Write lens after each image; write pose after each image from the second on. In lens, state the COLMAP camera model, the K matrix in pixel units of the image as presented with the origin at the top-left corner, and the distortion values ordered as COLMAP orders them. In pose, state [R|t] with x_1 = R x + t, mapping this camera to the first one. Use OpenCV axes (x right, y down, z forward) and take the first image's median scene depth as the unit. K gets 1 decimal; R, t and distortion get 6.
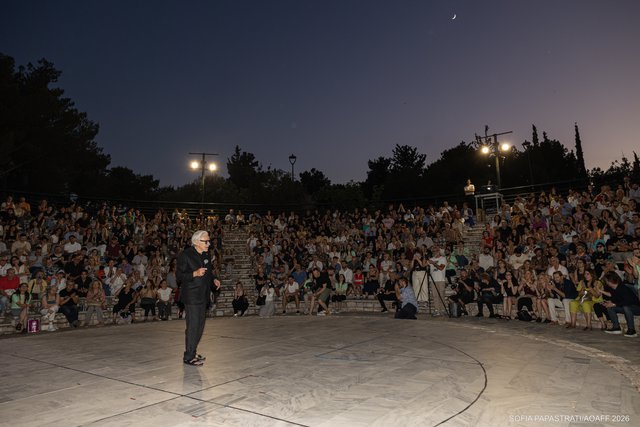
lens RADIAL K [[427.7, 0, 320.0], [0, 427.7, 213.5], [0, 0, 1]] dist [-0.000238, 0.000475]
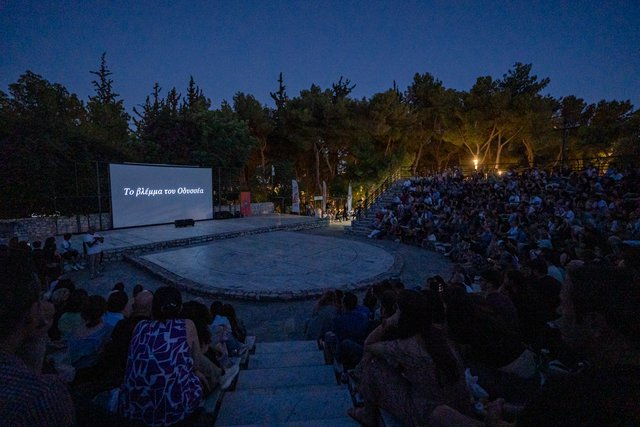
lens RADIAL K [[295.7, 0, 321.2], [0, 295.7, 211.8], [0, 0, 1]] dist [-0.070115, 0.026540]
pose [[-0.032624, 0.111242, -0.993258, 0.395511], [0.124142, 0.986542, 0.106413, -0.036018], [0.991728, -0.119833, -0.045995, 0.290327]]
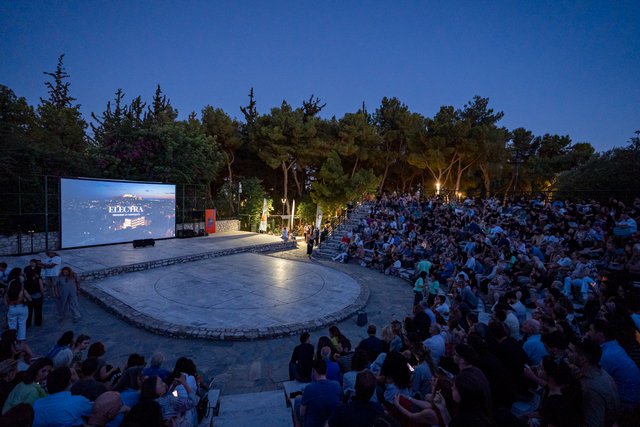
lens RADIAL K [[295.7, 0, 321.2], [0, 295.7, 211.8], [0, 0, 1]] dist [-0.070115, 0.026540]
pose [[0.077154, 0.071295, -0.994467, 0.392377], [0.087563, 0.993101, 0.077990, -0.059448], [0.993167, -0.093095, 0.070379, 0.290016]]
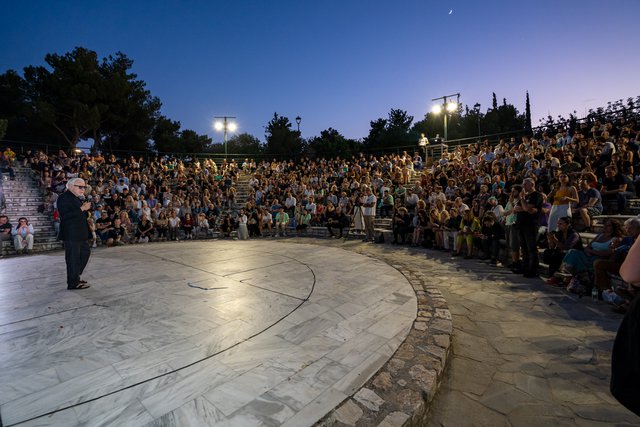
lens RADIAL K [[295.7, 0, 321.2], [0, 295.7, 211.8], [0, 0, 1]] dist [-0.070115, 0.026540]
pose [[0.996531, 0.006028, -0.082999, 0.083969], [0.008180, 0.985448, 0.169781, 0.000487], [0.082815, -0.169871, 0.981980, 0.053980]]
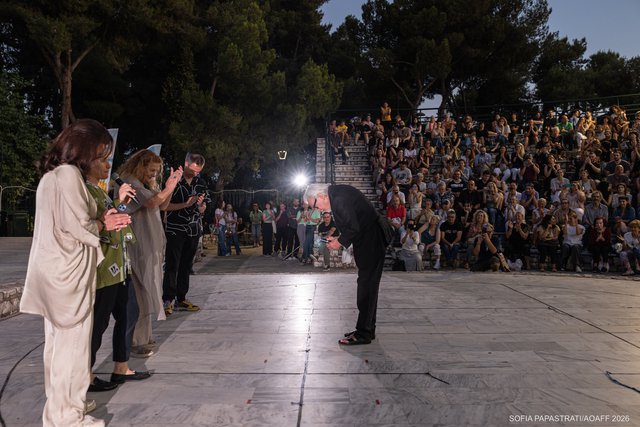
lens RADIAL K [[562.9, 0, 307.4], [0, 562.9, 214.4], [0, 0, 1]] dist [-0.001094, -0.006294]
pose [[0.552127, 0.030630, -0.833197, 0.070061], [0.108482, 0.988191, 0.108215, 0.005424], [0.826673, -0.150135, 0.542284, 0.070483]]
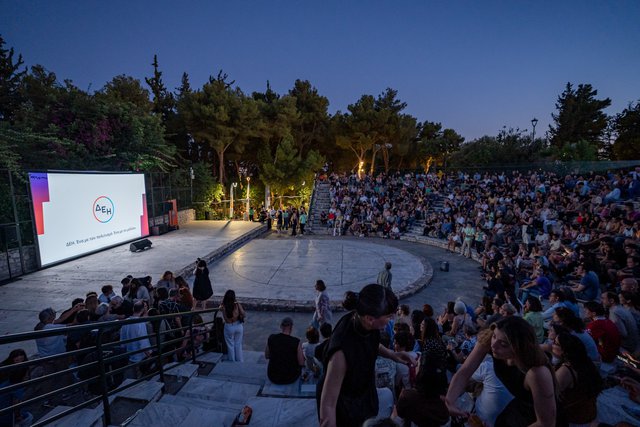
lens RADIAL K [[295.7, 0, 321.2], [0, 295.7, 211.8], [0, 0, 1]] dist [-0.070115, 0.026540]
pose [[0.514932, 0.116094, -0.849333, 0.357589], [0.108715, 0.973943, 0.199038, -0.103789], [0.850309, -0.194826, 0.488894, -0.006472]]
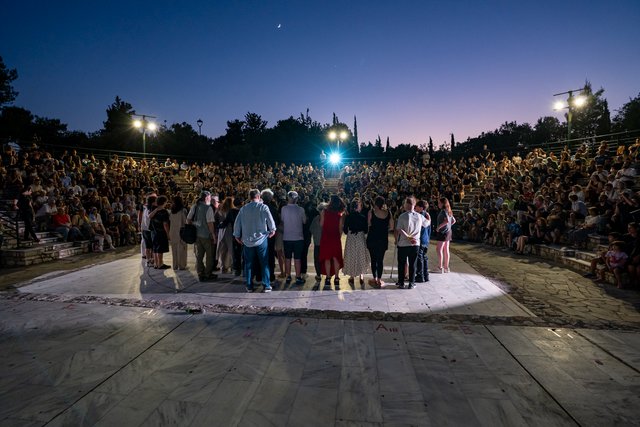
lens RADIAL K [[295.7, 0, 321.2], [0, 295.7, 211.8], [0, 0, 1]] dist [-0.070115, 0.026540]
pose [[0.882468, -0.016217, 0.470094, -0.164168], [-0.070425, 0.983585, 0.166135, -0.025422], [-0.465071, -0.179715, 0.866840, -0.066484]]
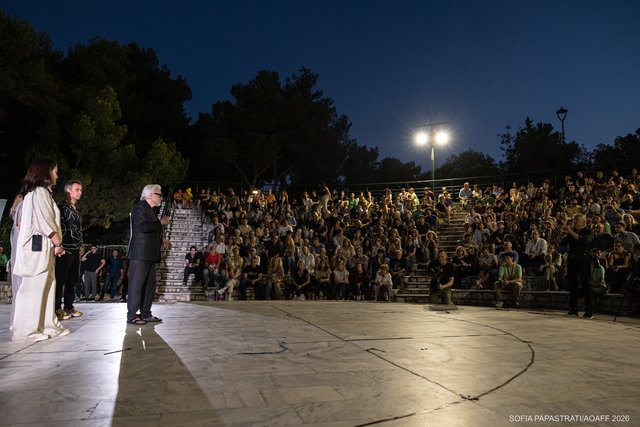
lens RADIAL K [[453.6, 0, 318.8], [0, 453.6, 211.5], [0, 0, 1]] dist [-0.000956, -0.001109]
pose [[0.773560, -0.057986, -0.631065, 0.098687], [0.064800, 0.997823, -0.012254, 0.027365], [0.630401, -0.031414, 0.775633, 0.097422]]
